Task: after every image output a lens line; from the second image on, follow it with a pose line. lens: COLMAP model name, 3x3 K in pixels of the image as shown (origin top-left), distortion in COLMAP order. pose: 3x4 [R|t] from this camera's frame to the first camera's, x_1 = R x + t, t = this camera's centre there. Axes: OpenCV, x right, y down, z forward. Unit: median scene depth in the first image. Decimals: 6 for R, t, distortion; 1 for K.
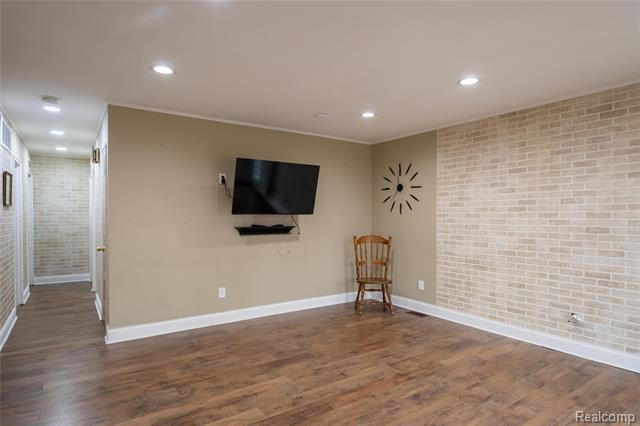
lens RADIAL K [[362.1, 0, 323.5], [0, 362.1, 215.4], [0, 0, 1]] dist [0.003759, -0.003642]
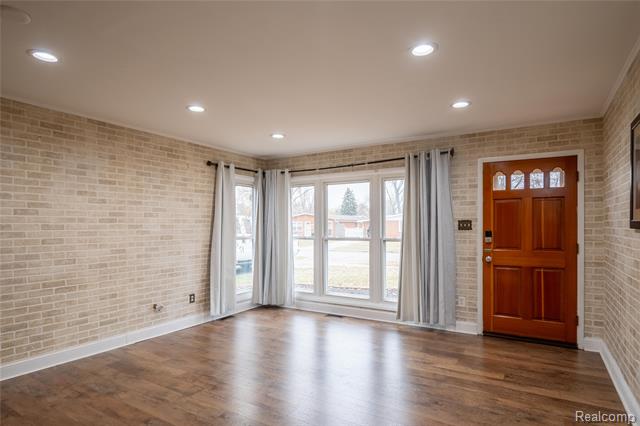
lens RADIAL K [[362.1, 0, 321.5], [0, 362.1, 219.0], [0, 0, 1]] dist [0.003759, -0.003642]
pose [[-0.404367, 0.020783, 0.914361, -0.629606], [0.003627, 0.999770, -0.021121, 0.001540], [-0.914590, -0.005225, -0.404349, 0.873982]]
